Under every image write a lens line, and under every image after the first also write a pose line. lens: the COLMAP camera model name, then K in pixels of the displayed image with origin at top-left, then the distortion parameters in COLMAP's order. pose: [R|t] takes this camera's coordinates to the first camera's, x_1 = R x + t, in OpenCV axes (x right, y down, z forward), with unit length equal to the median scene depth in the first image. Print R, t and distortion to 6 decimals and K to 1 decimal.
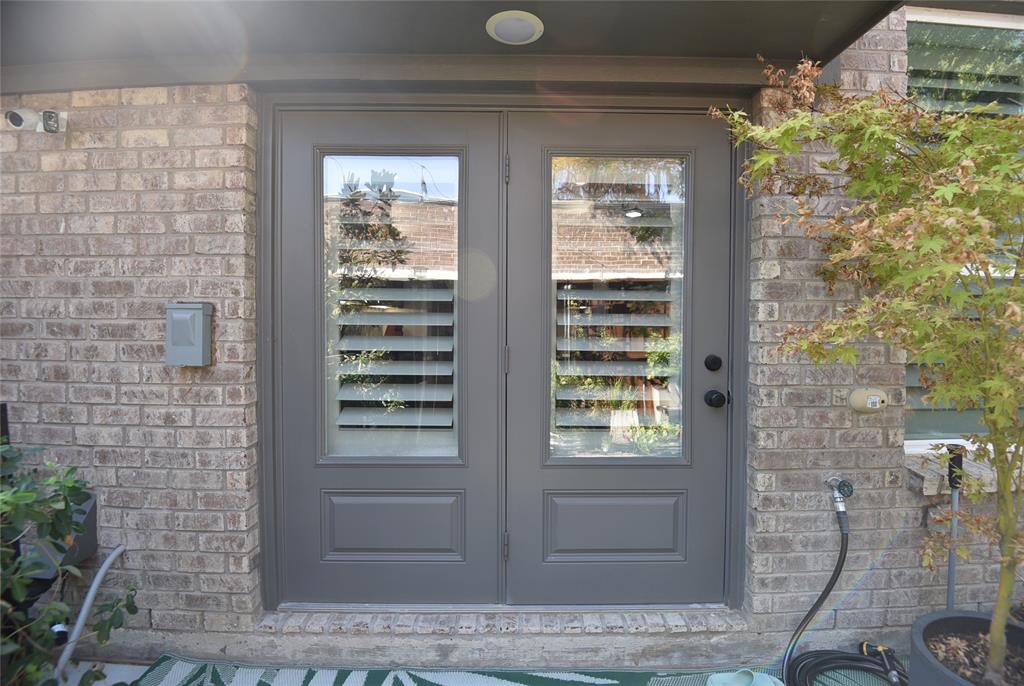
lens RADIAL K [[487.8, 0, 522.7], [0, 487.8, 344.0], [0, 0, 1]] dist [-0.022767, -0.014275]
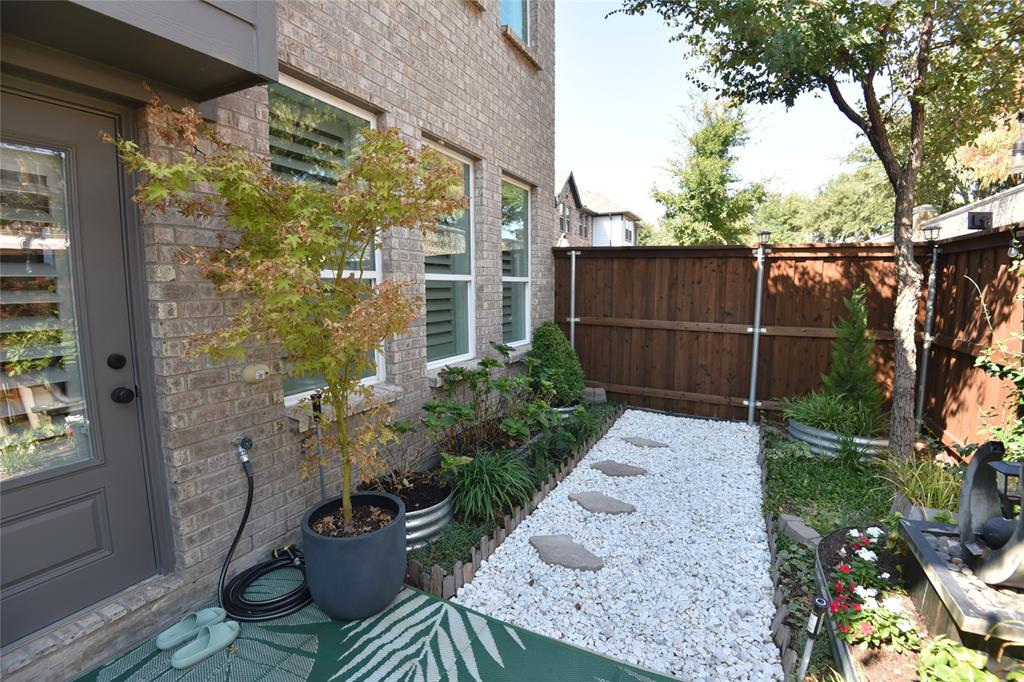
lens RADIAL K [[487.8, 0, 522.7], [0, 487.8, 342.0], [0, 0, 1]] dist [-0.022767, -0.014275]
pose [[0.428623, -0.105756, 0.897273, -0.151490], [0.031583, 0.994273, 0.102102, -0.082126], [-0.902931, -0.015425, 0.429508, -0.233080]]
